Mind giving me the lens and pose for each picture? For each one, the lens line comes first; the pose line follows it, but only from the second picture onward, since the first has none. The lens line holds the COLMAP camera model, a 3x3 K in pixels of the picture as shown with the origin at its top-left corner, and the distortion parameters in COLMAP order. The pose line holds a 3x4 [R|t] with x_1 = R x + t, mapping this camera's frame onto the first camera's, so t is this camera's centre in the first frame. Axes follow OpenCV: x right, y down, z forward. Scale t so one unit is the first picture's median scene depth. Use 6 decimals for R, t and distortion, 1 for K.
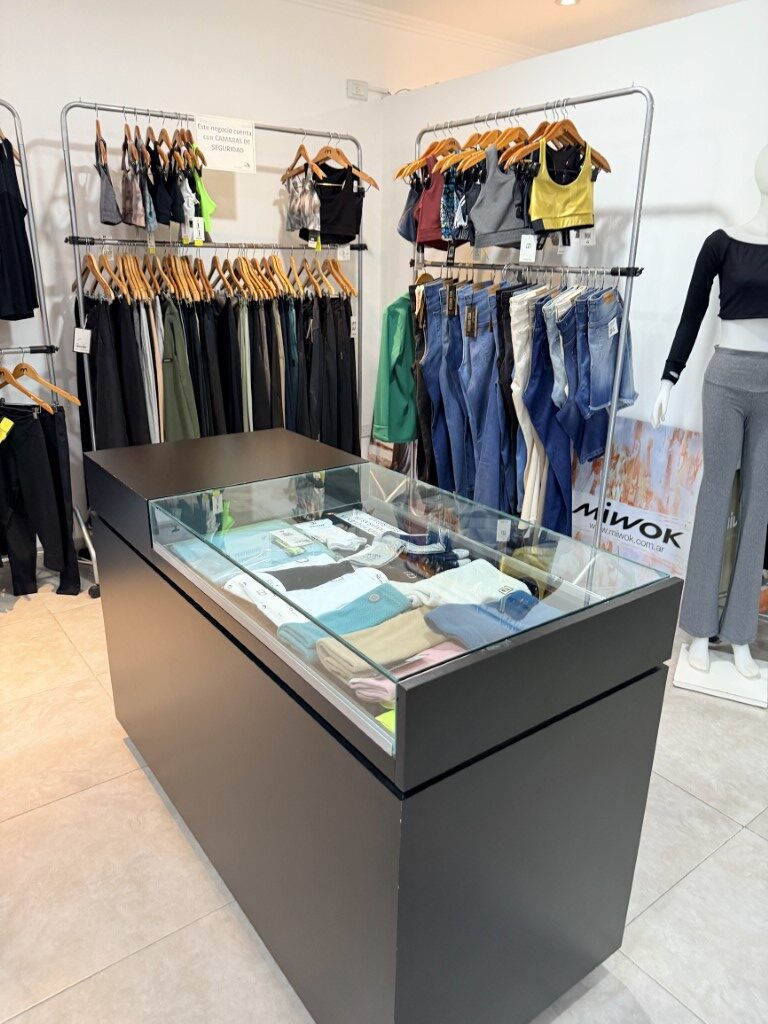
lens RADIAL K [[732.2, 0, 376.1], [0, 732.2, 521.5], [0, 0, 1]] dist [0.080770, -0.135790]
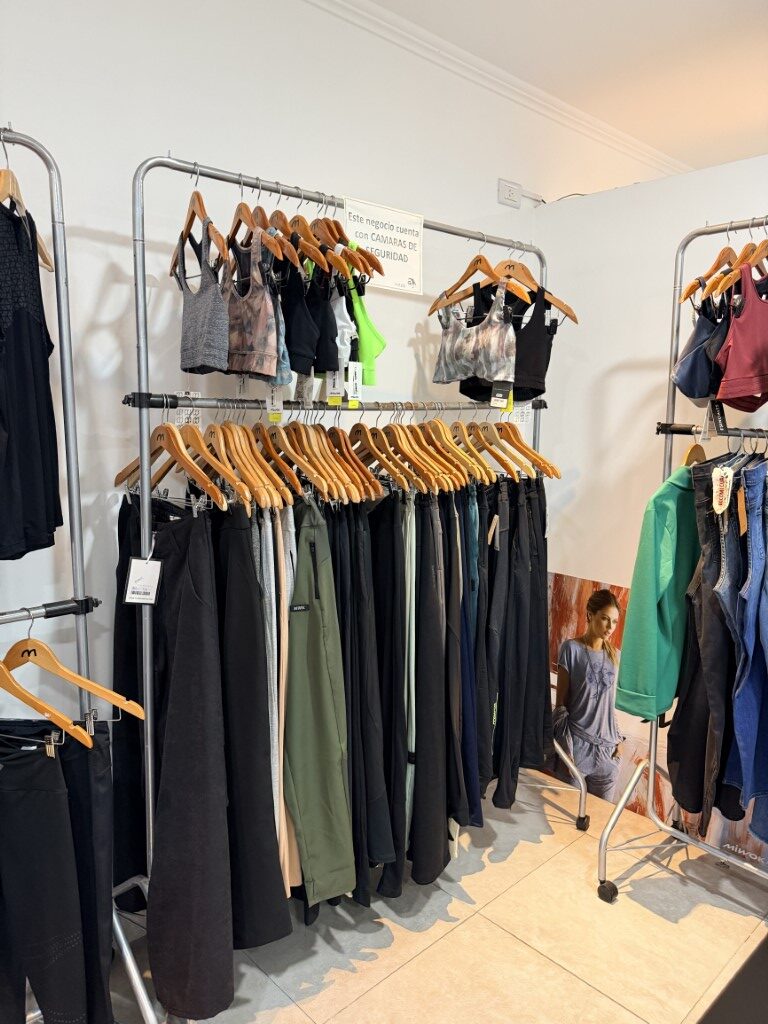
lens RADIAL K [[733.4, 0, 383.2], [0, 733.4, 516.6], [0, 0, 1]] dist [0.089211, -0.132498]
pose [[0.992471, -0.022001, 0.120487, -0.306430], [0.044435, 0.981390, -0.186812, -0.193987], [-0.114134, 0.190759, 0.974979, 0.486677]]
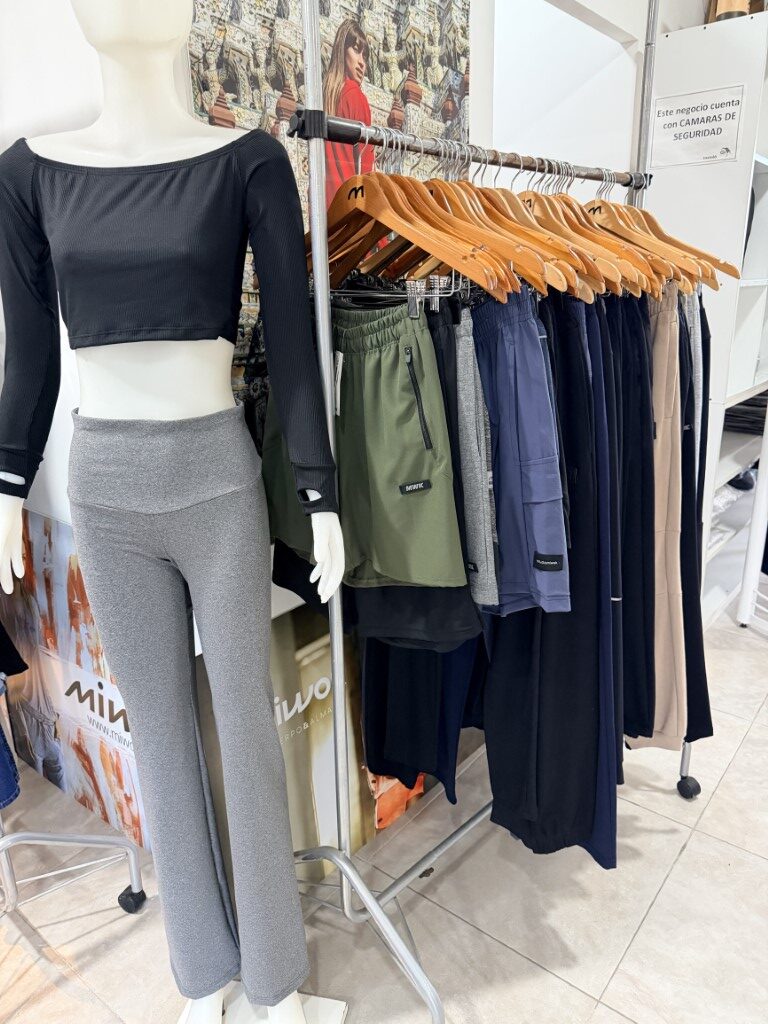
lens RADIAL K [[733.4, 0, 383.2], [0, 733.4, 516.6], [0, 0, 1]] dist [0.089211, -0.132498]
pose [[0.964558, -0.108393, 0.240580, 0.427053], [0.118859, 0.992476, -0.029383, -0.114396], [-0.235585, 0.056937, 0.970185, 0.438727]]
